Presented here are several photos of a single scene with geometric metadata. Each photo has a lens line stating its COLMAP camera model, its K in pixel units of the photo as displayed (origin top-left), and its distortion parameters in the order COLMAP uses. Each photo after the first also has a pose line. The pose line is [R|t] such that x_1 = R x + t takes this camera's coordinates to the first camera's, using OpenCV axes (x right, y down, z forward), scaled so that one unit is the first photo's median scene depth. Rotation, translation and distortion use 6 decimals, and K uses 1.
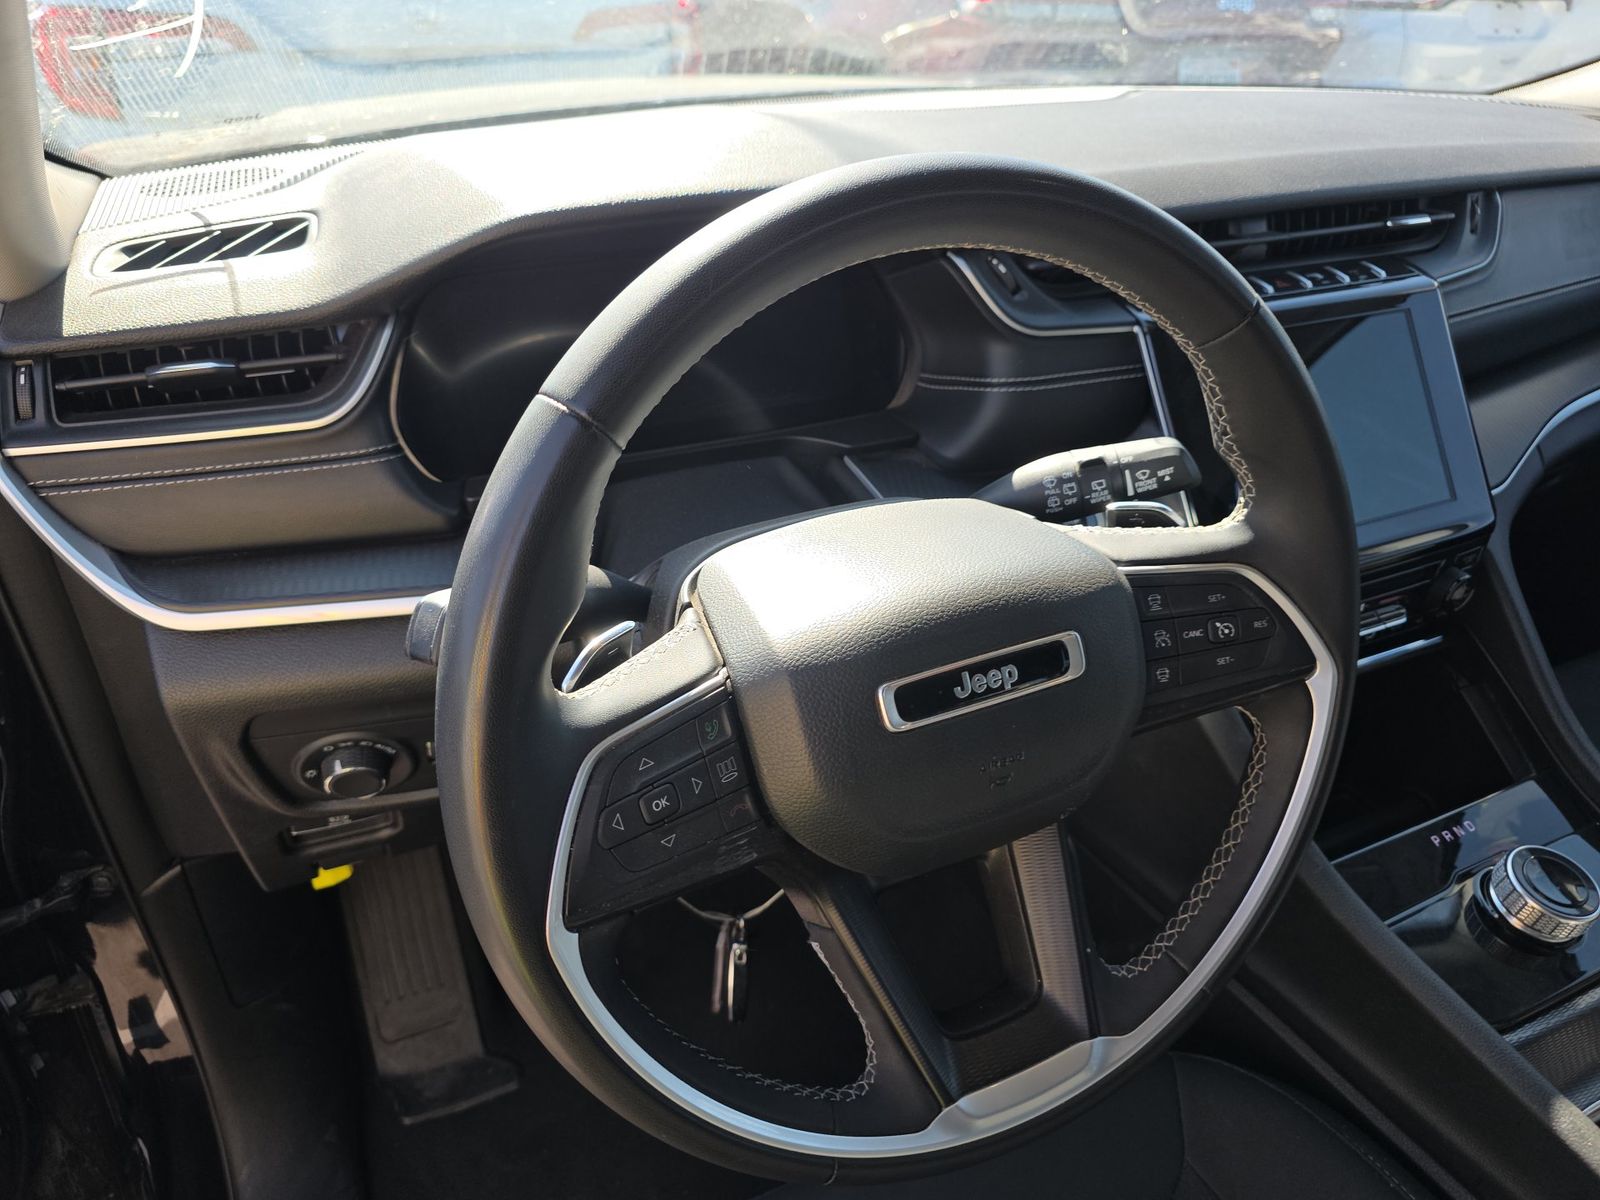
lens RADIAL K [[1103.0, 0, 795.7], [0, 1103.0, 600.3], [0, 0, 1]] dist [0.000852, -0.065341]
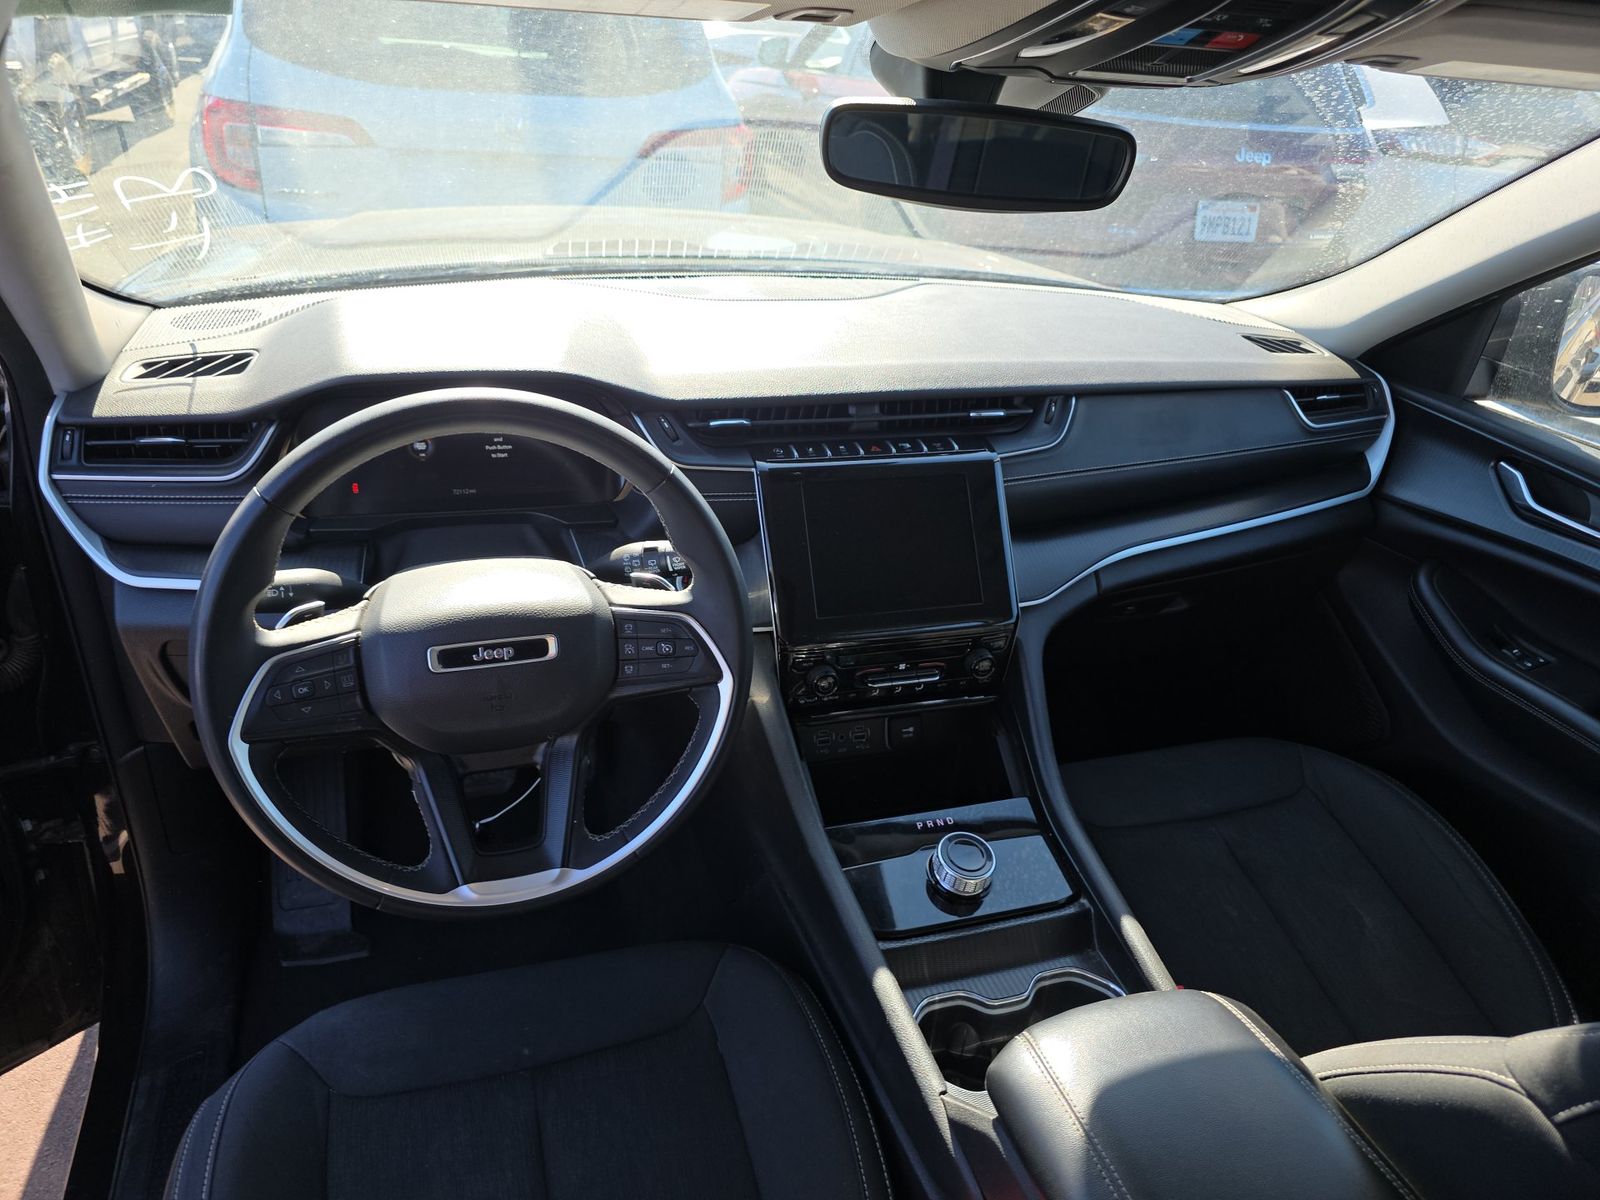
lens RADIAL K [[1062.1, 0, 802.3], [0, 1062.1, 585.2], [0, 0, 1]] dist [-0.001324, -0.077095]
pose [[0.991308, 0.113661, -0.066257, 0.582619], [-0.117963, 0.990883, -0.065082, 0.008506], [0.058255, 0.072332, 0.995678, -0.580367]]
